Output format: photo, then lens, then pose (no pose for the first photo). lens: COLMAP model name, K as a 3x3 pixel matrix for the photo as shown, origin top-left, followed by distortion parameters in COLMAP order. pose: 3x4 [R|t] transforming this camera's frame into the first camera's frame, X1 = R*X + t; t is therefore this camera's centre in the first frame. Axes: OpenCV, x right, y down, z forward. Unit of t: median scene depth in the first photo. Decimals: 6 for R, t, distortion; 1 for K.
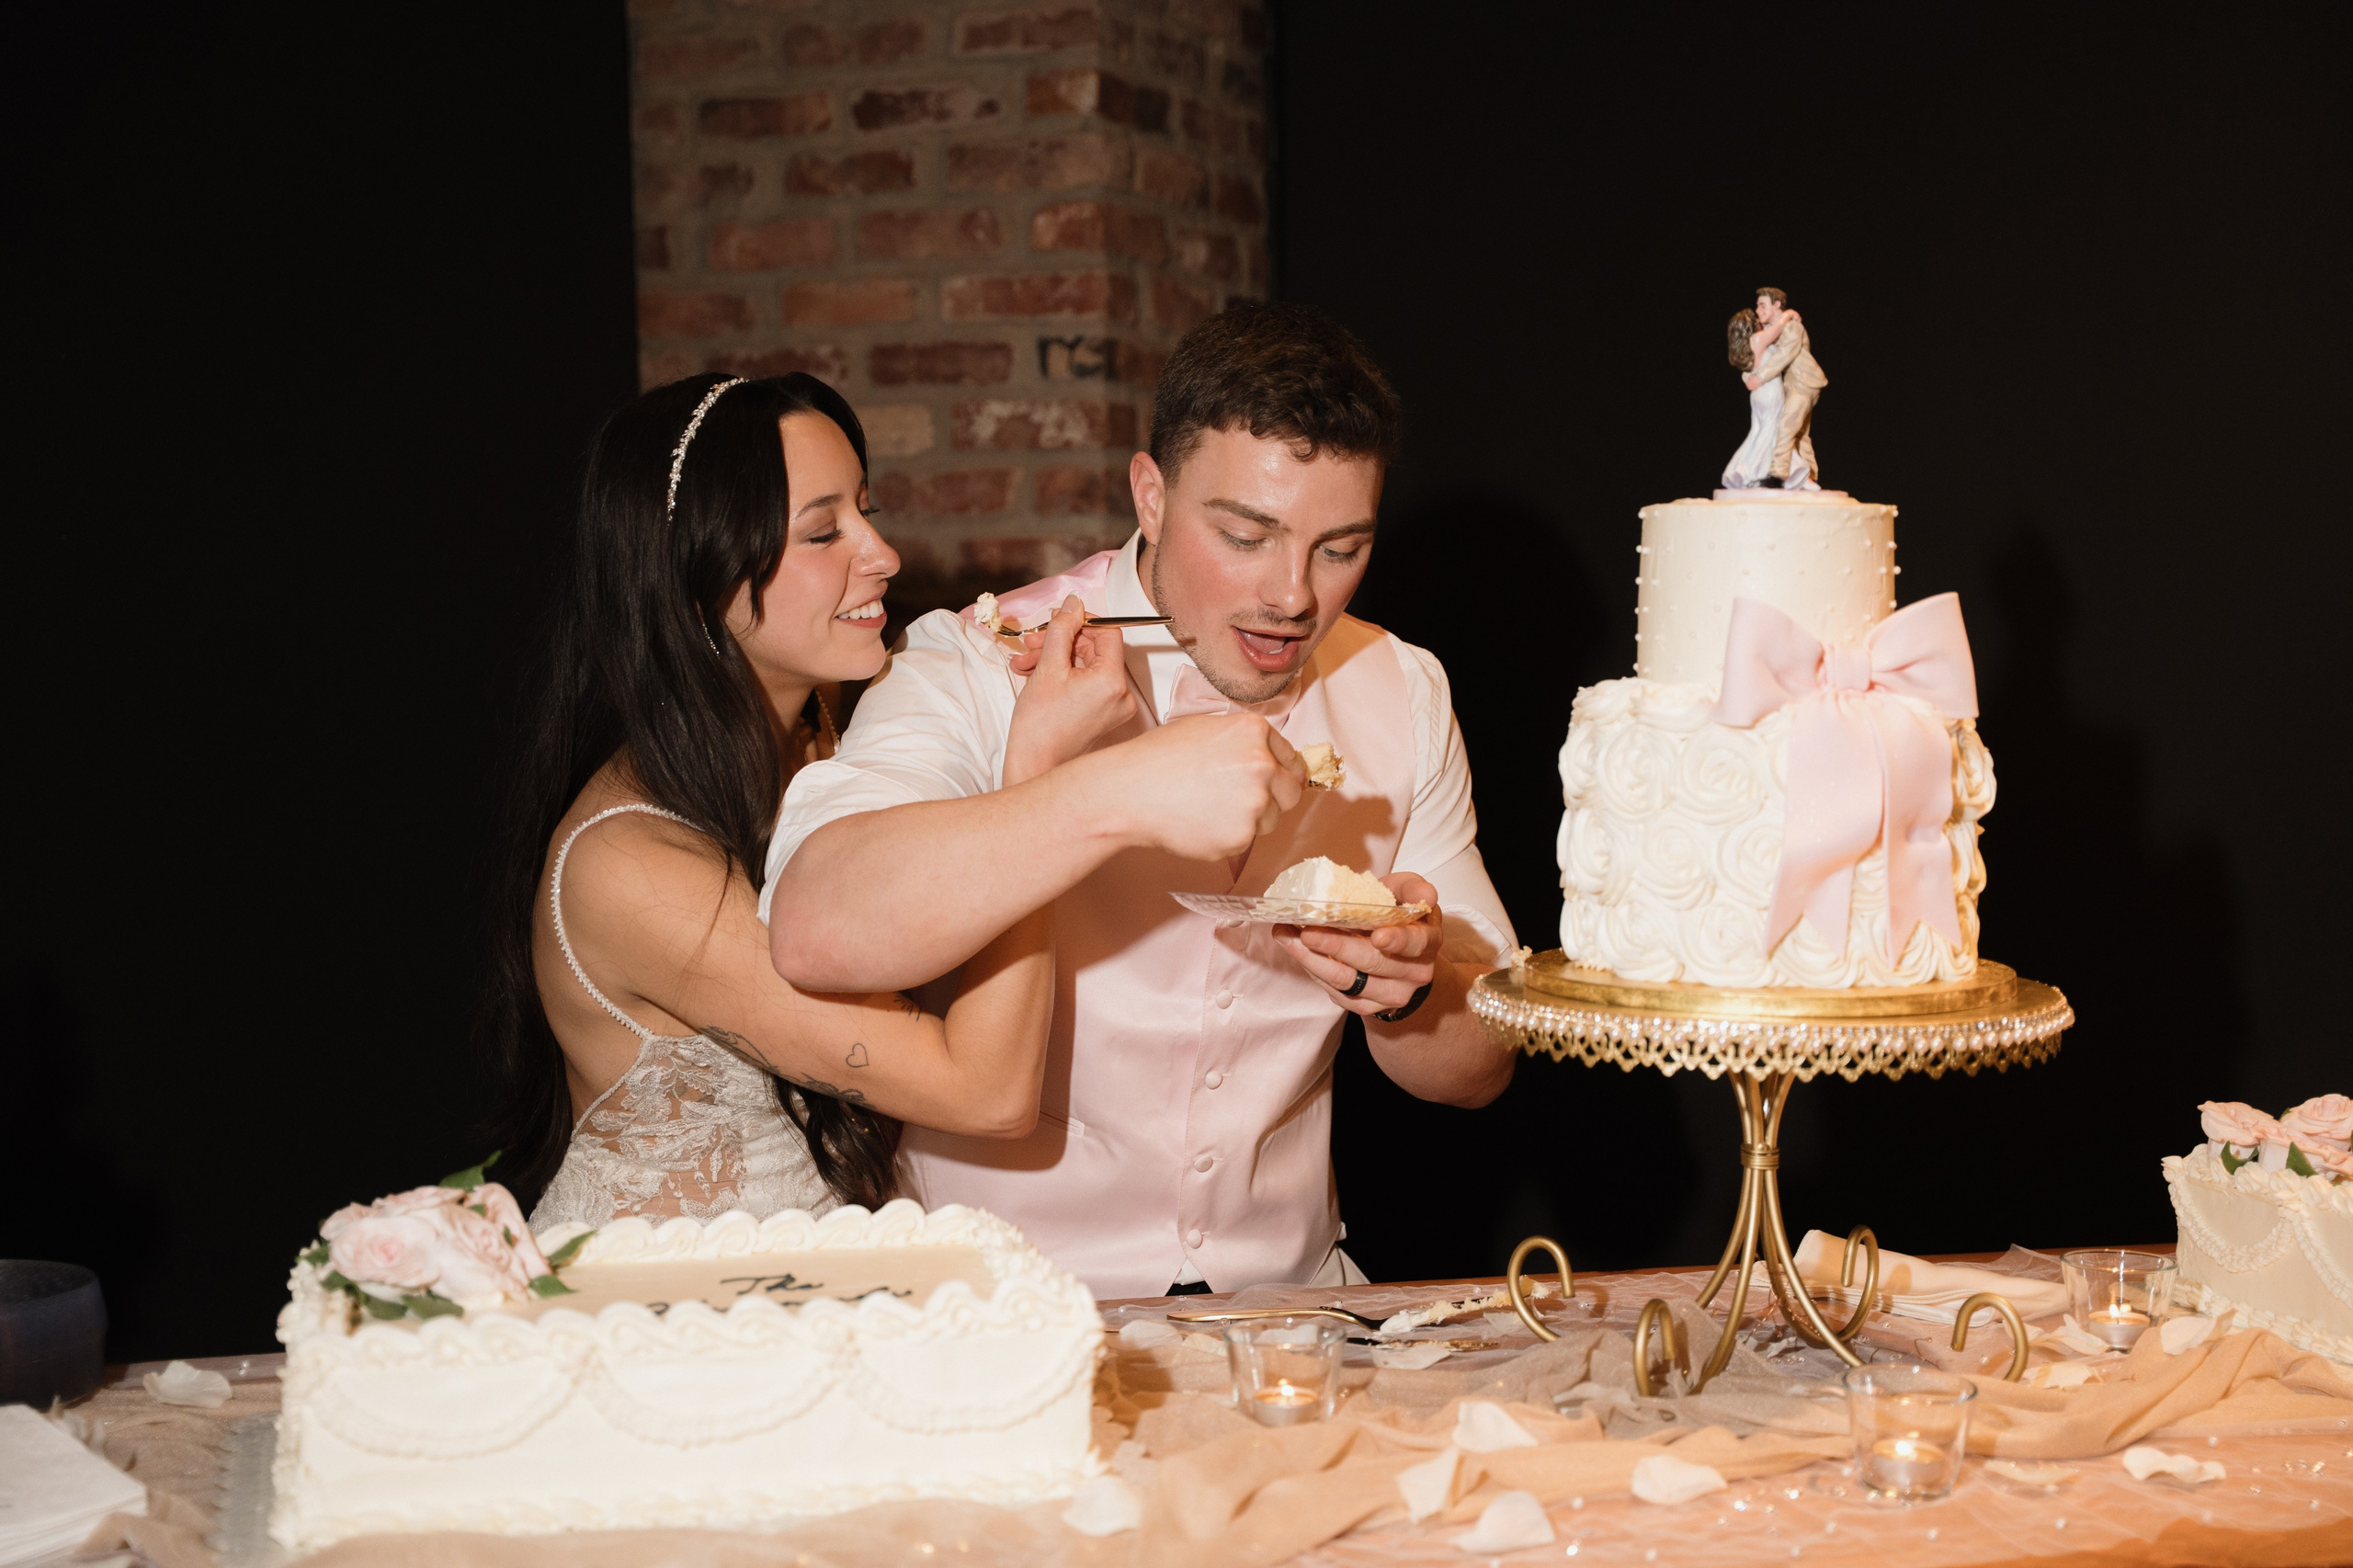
lens RADIAL K [[2938.1, 0, 1176.5], [0, 2938.1, 784.0], [0, 0, 1]] dist [0.101357, 0.023182]
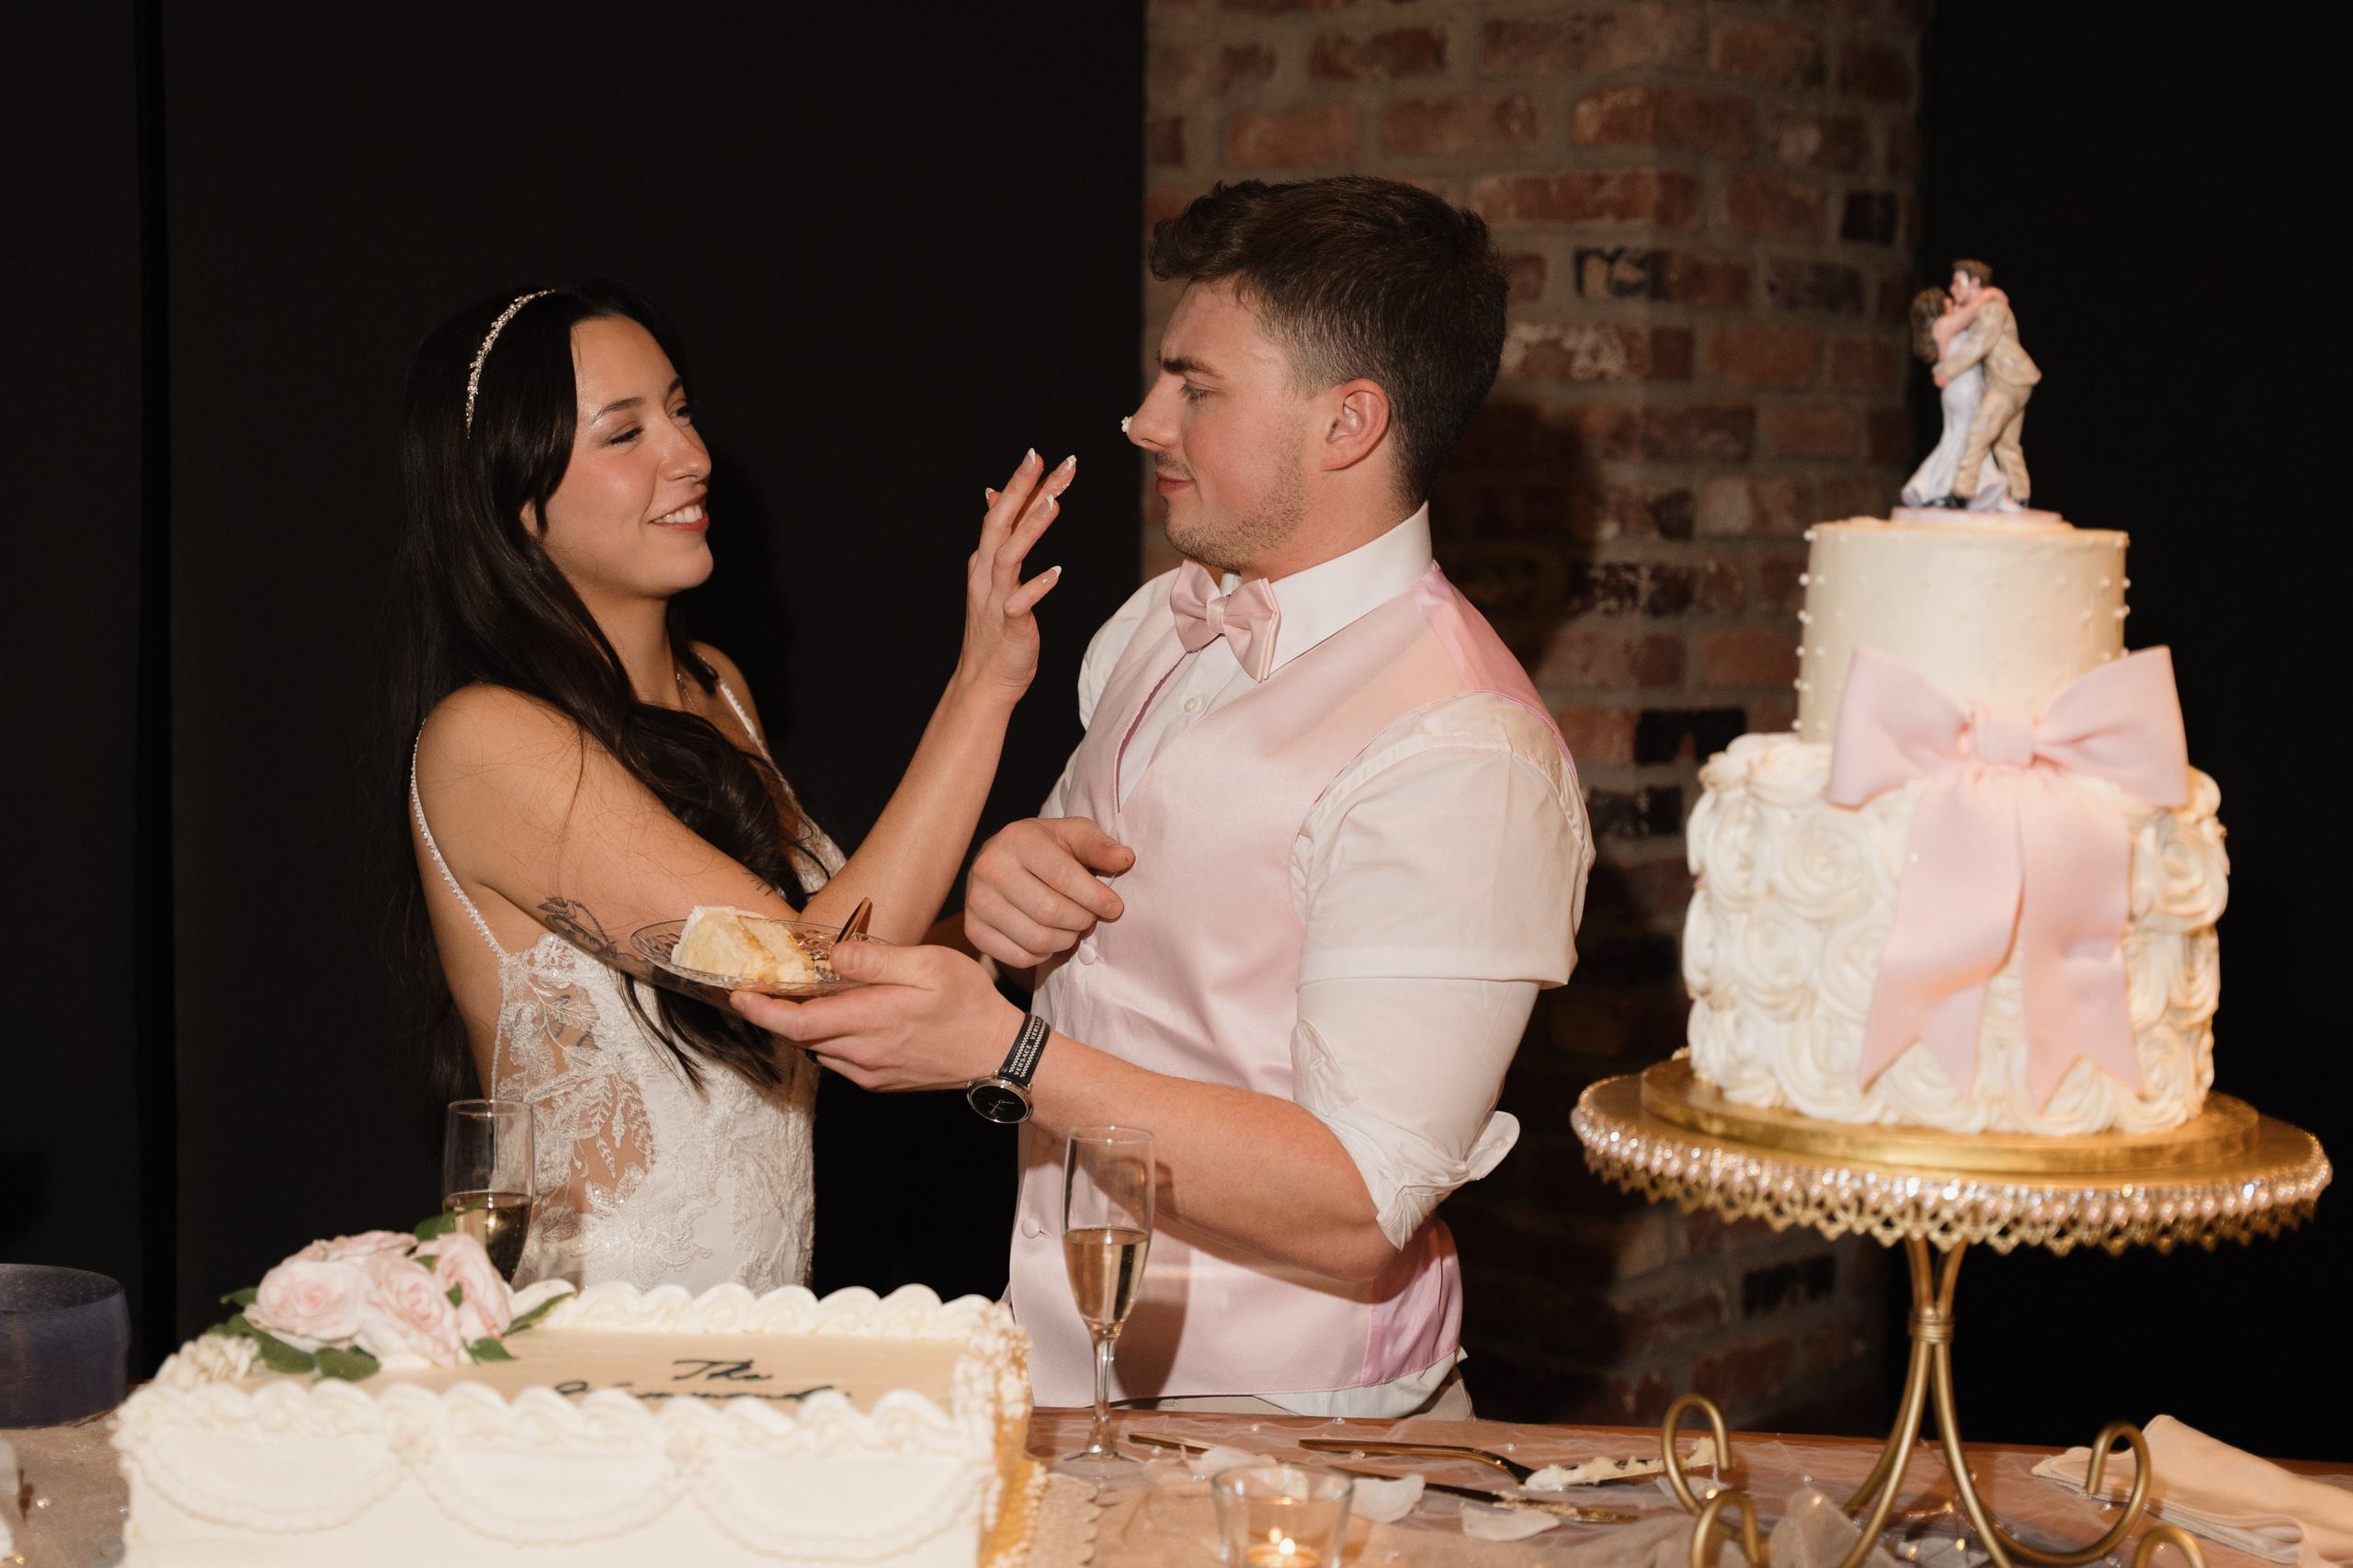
lens RADIAL K [[3489.1, 0, 1176.5], [0, 3489.1, 784.0], [0, 0, 1]] dist [0.123288, -0.008263]
pose [[0.959678, 0.048121, -0.276951, 0.241496], [-0.042871, 0.998768, 0.024984, -0.035738], [0.277812, -0.012104, 0.960559, 0.010467]]
